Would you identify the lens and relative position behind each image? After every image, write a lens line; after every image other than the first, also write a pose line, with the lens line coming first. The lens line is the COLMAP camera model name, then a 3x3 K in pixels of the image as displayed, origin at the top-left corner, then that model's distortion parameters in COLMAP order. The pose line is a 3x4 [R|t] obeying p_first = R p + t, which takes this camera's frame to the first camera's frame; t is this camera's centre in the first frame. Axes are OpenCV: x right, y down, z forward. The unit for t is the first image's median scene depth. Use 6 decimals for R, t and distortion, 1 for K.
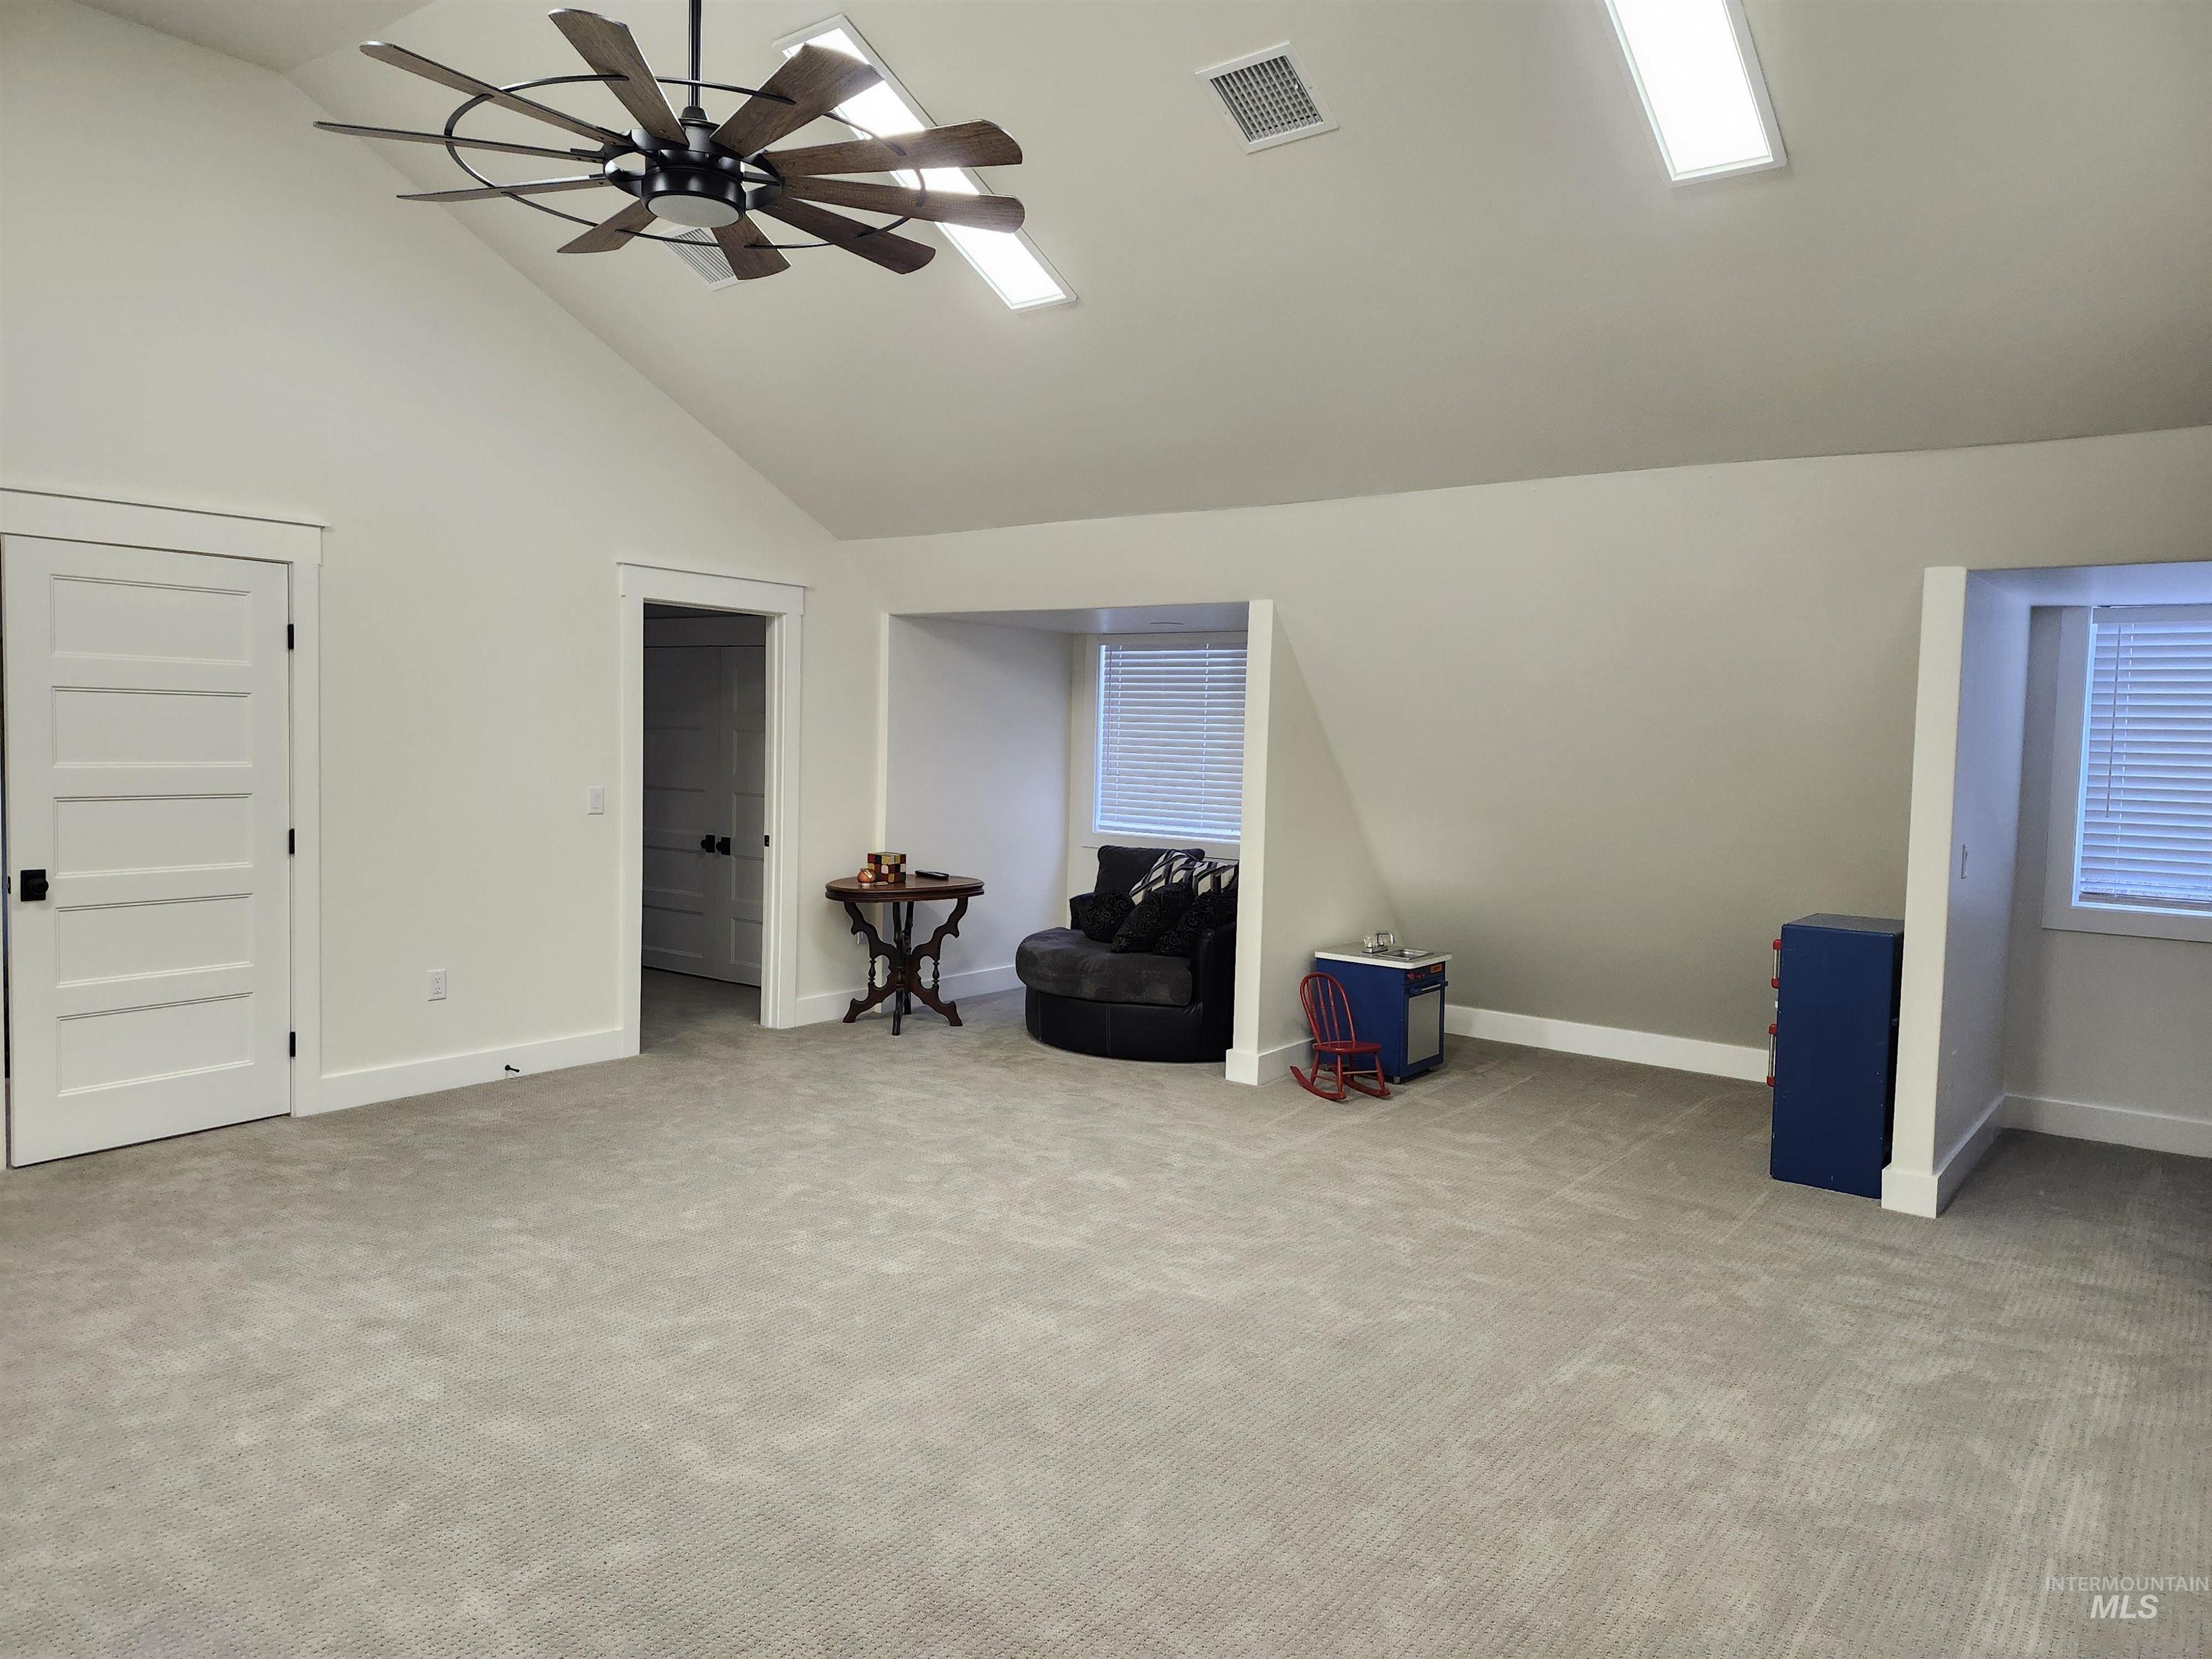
lens RADIAL K [[1532.5, 0, 1087.3], [0, 1532.5, 817.9], [0, 0, 1]] dist [0.143411, -0.185871]
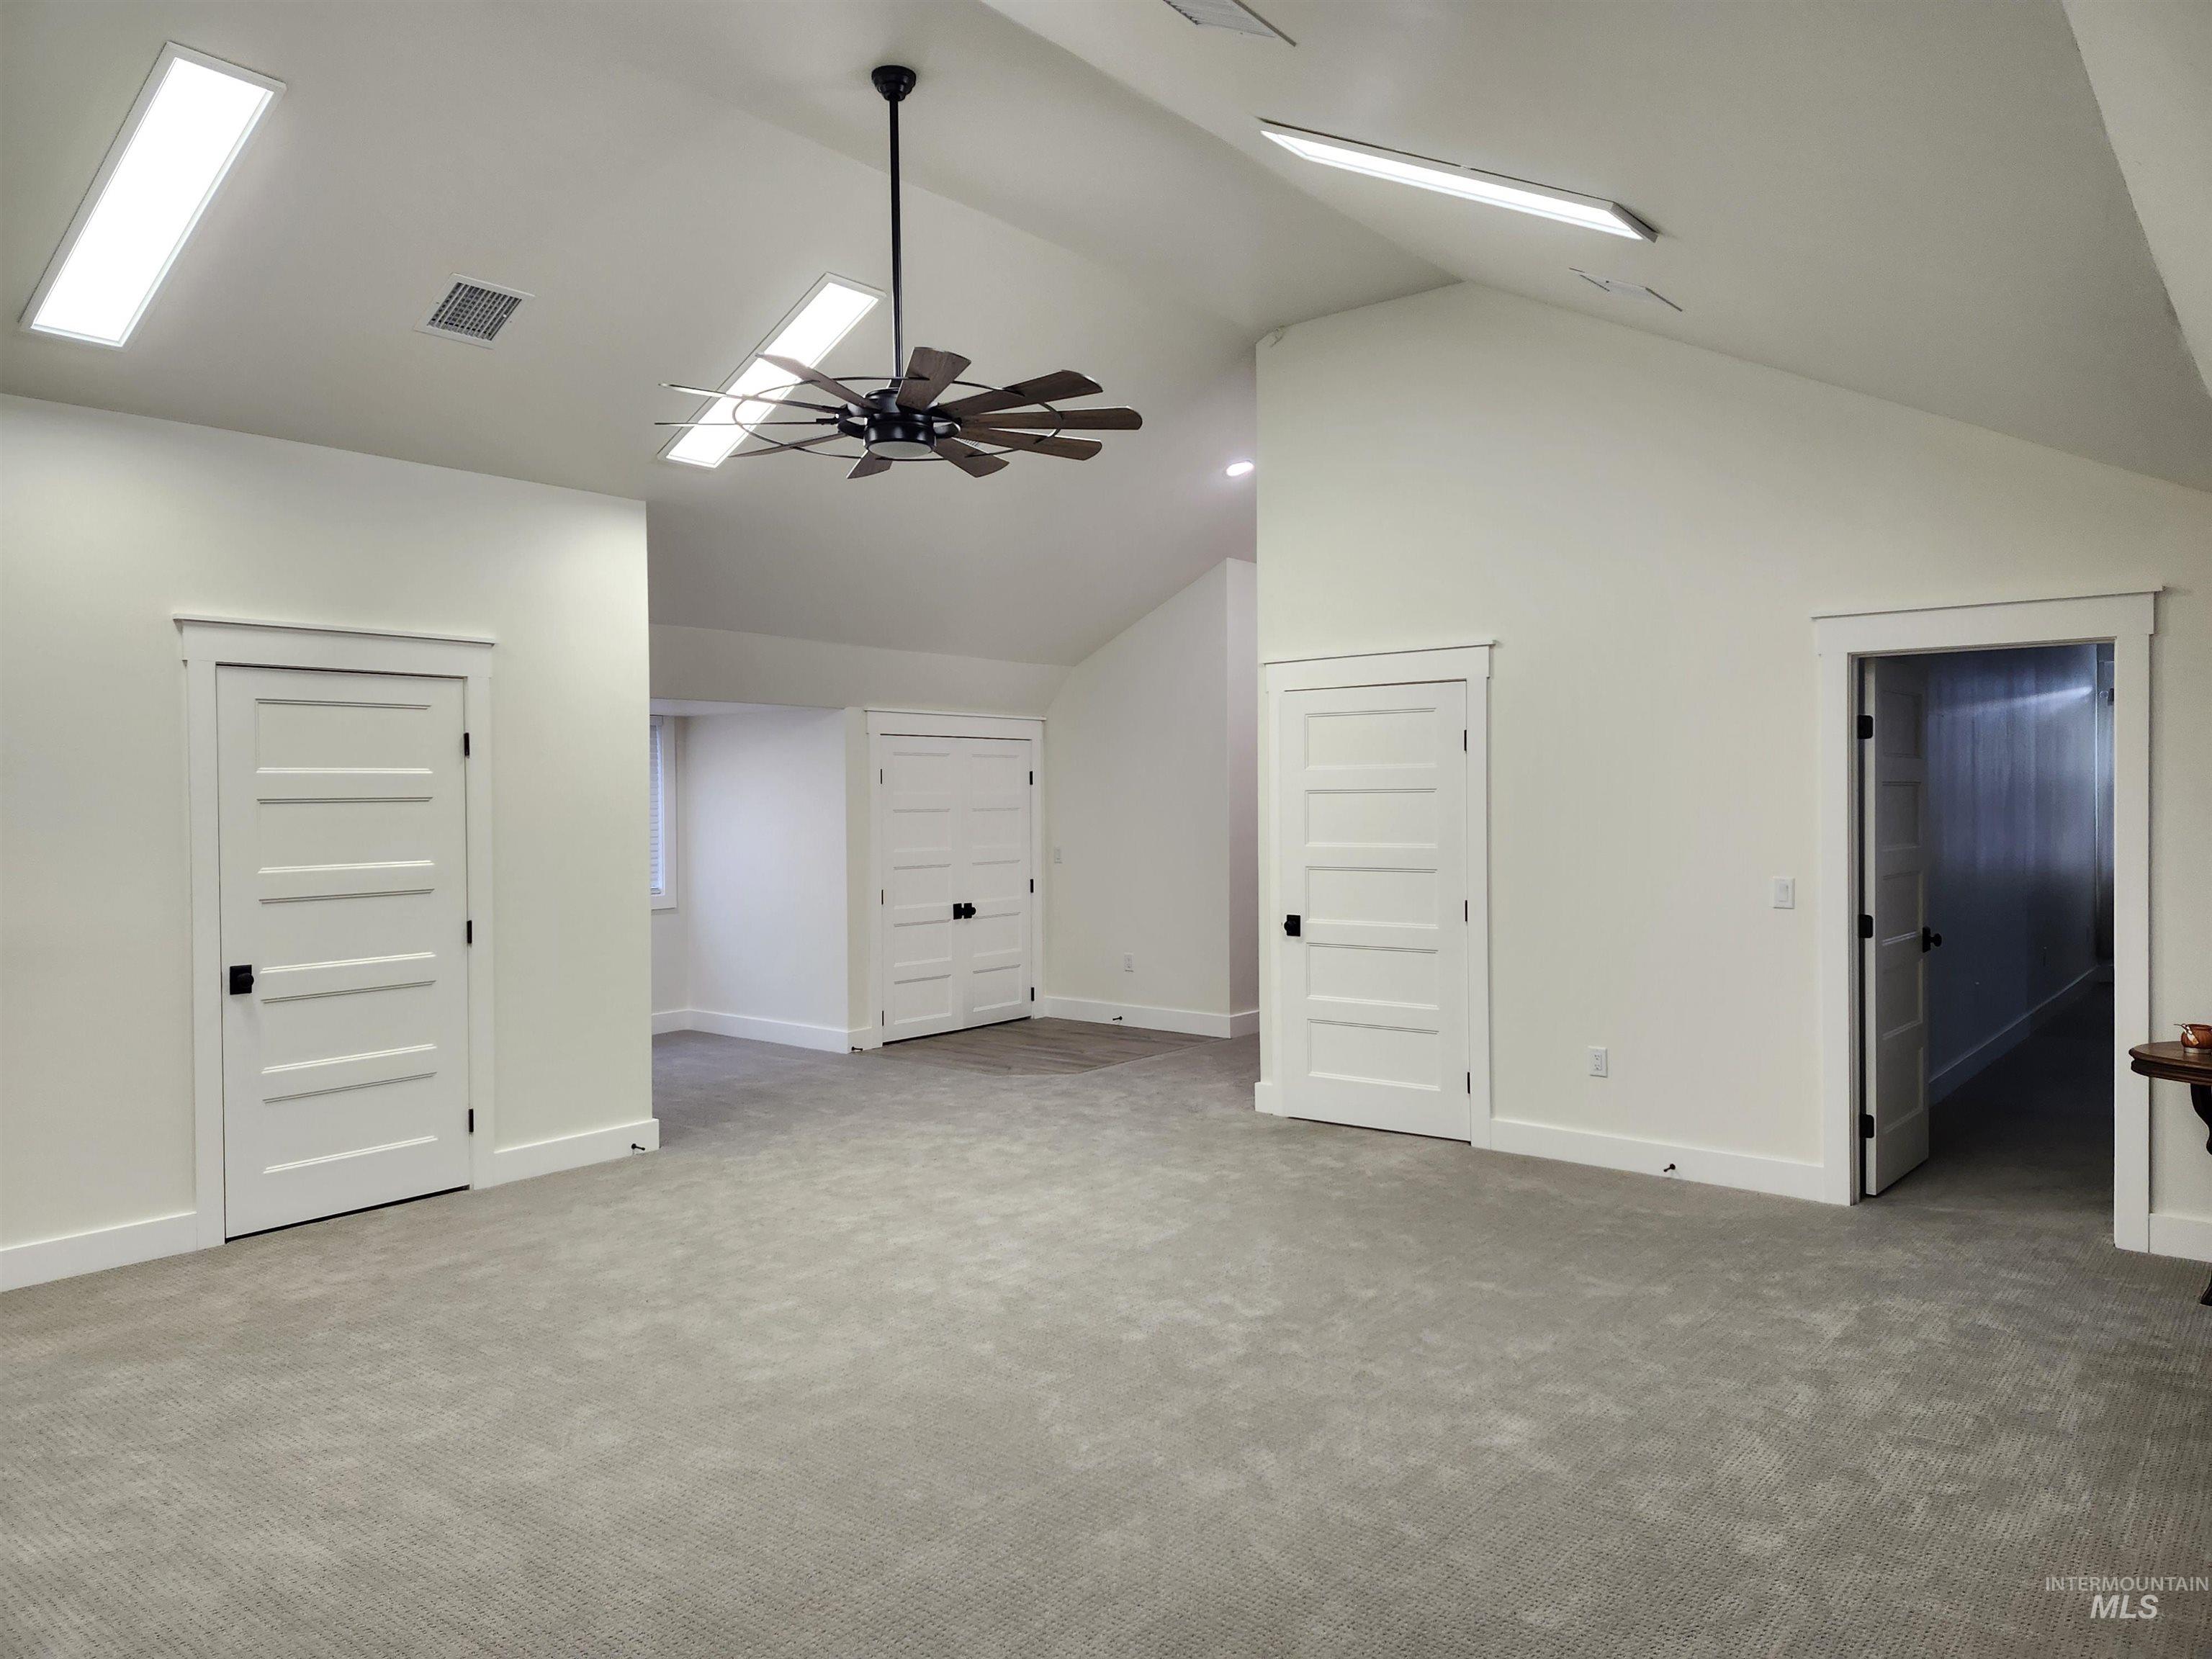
lens RADIAL K [[1520.7, 0, 1078.9], [0, 1520.7, 826.9], [0, 0, 1]] dist [0.145698, -0.168510]
pose [[-0.041089, -0.006218, -0.999136, 0.735420], [-0.049522, 0.998764, -0.004179, -0.032477], [0.997927, 0.049307, -0.041346, 0.816620]]
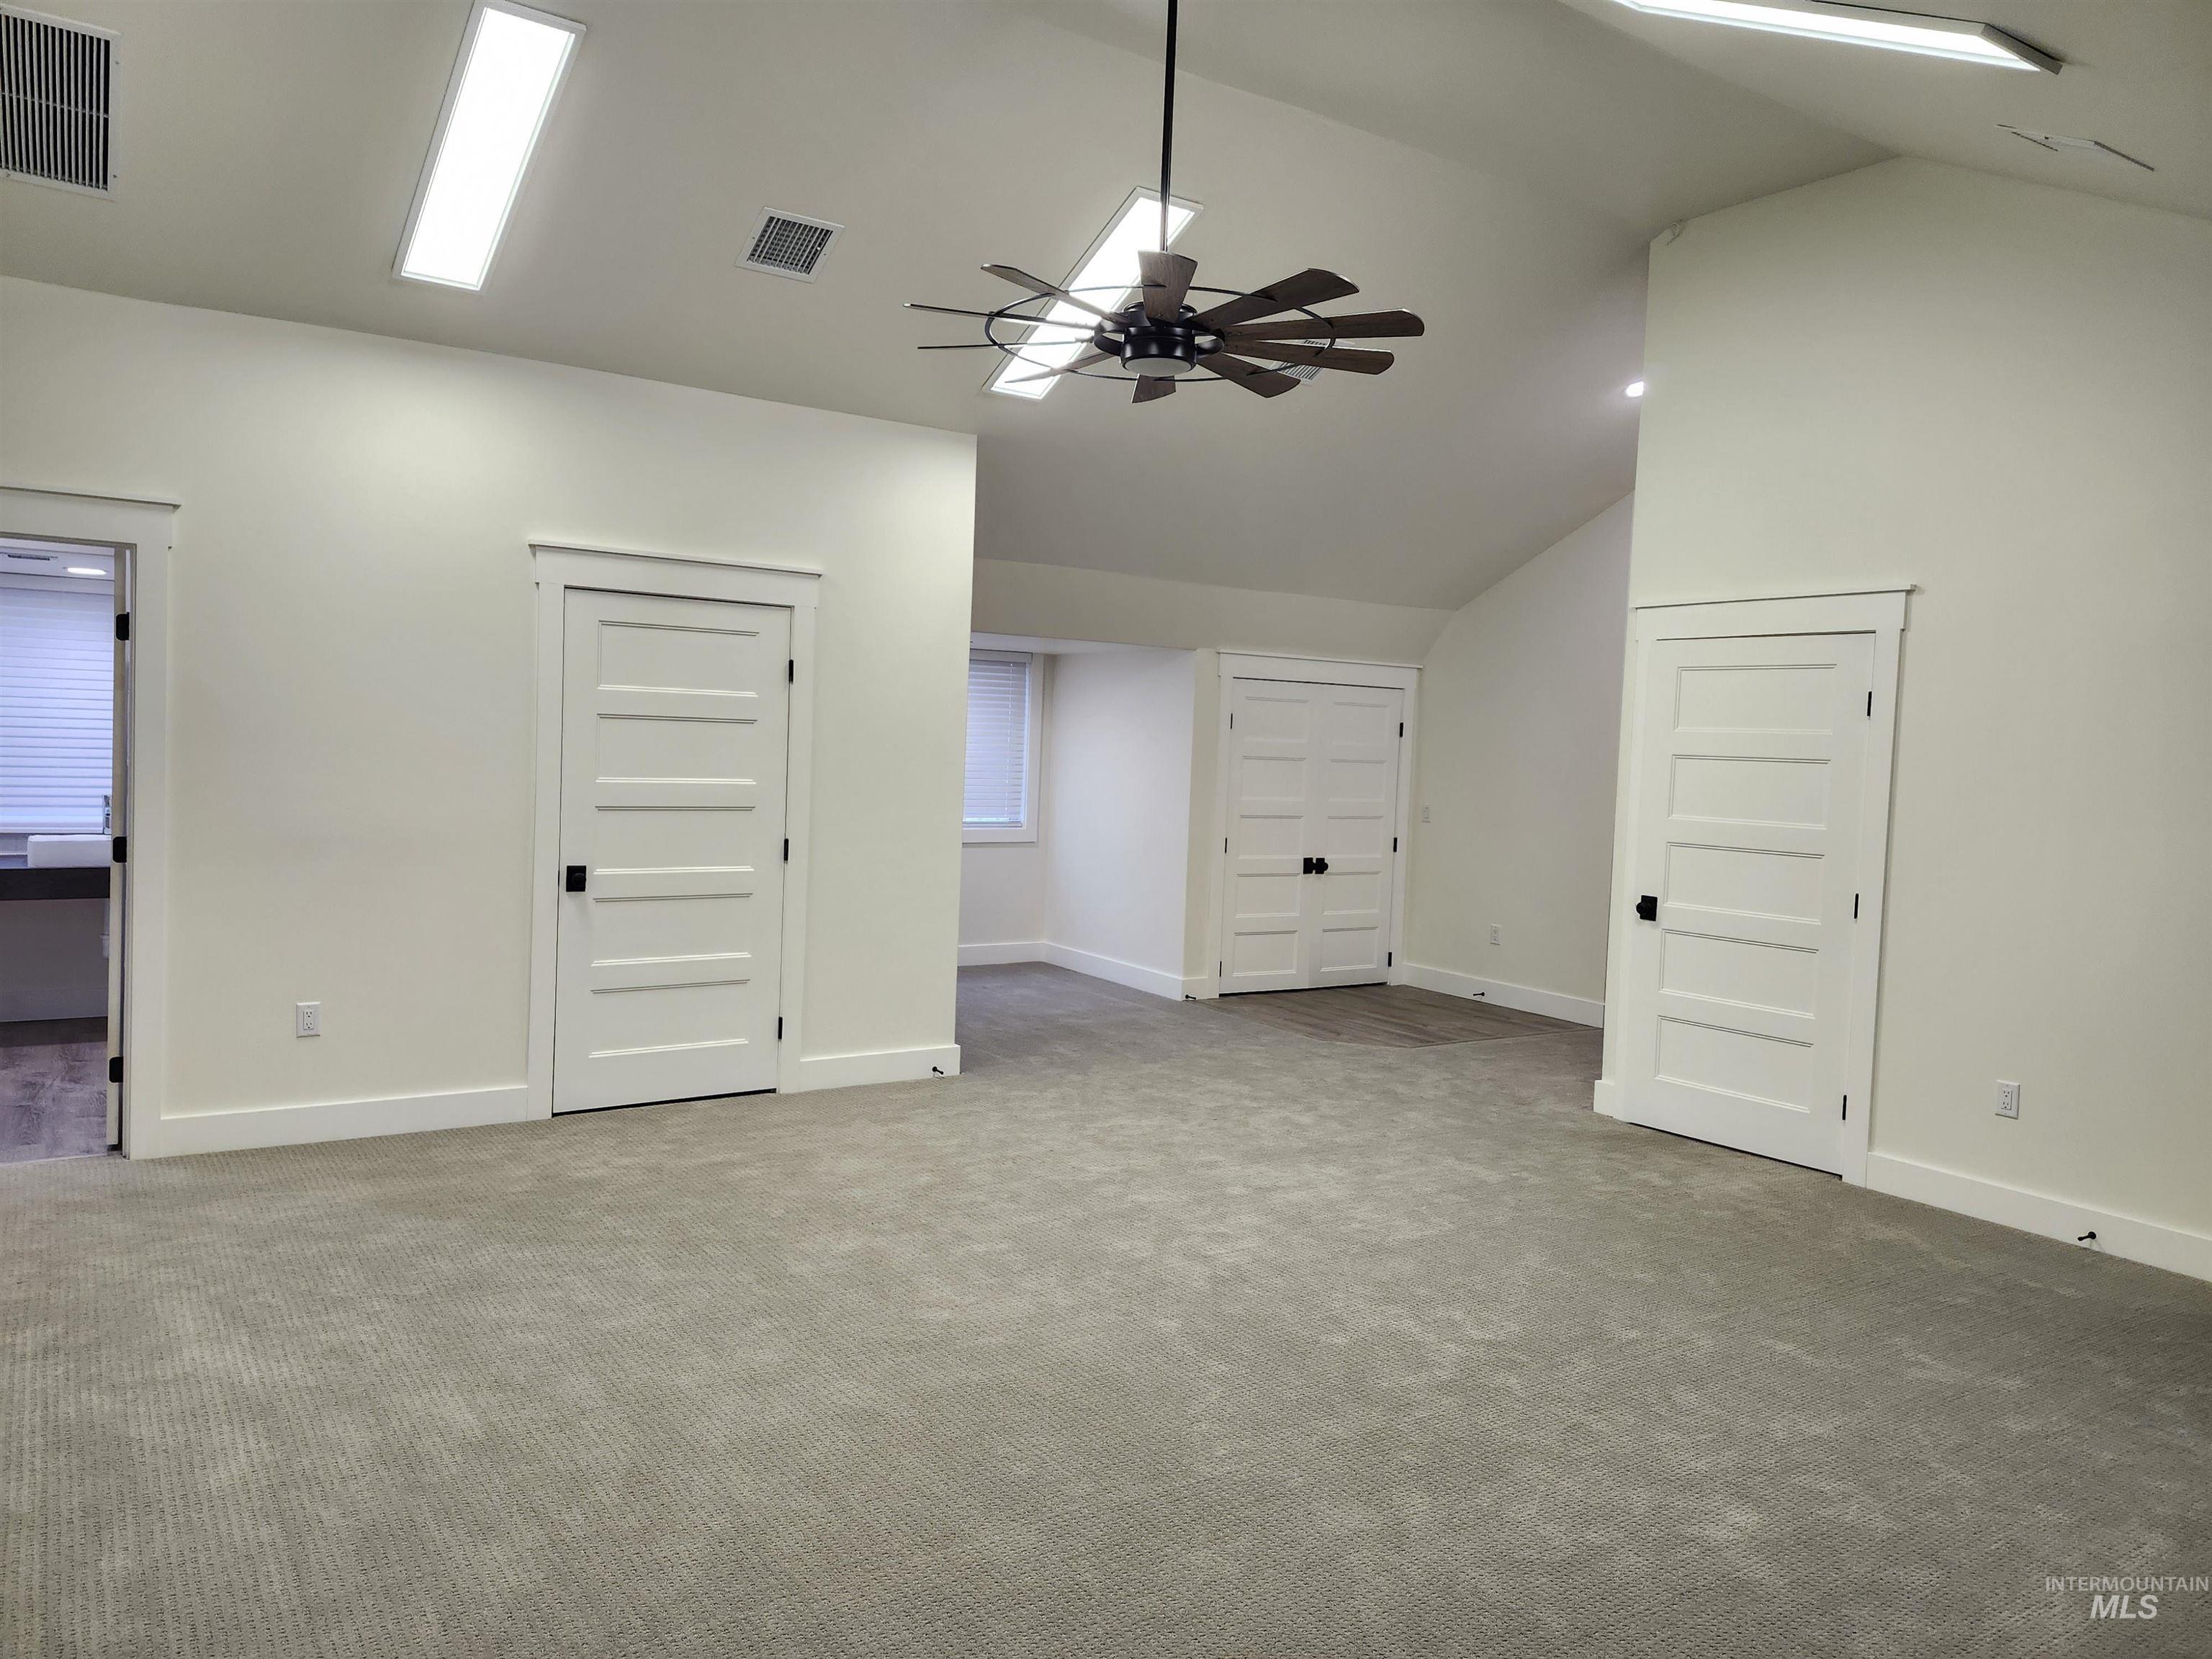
lens RADIAL K [[1532.5, 0, 1087.3], [0, 1532.5, 817.9], [0, 0, 1]] dist [0.143411, -0.185871]
pose [[-0.323941, 0.009272, -0.946032, 0.663194], [-0.102194, 0.993758, 0.044733, -0.039608], [0.940542, 0.111170, -0.320971, 0.928033]]
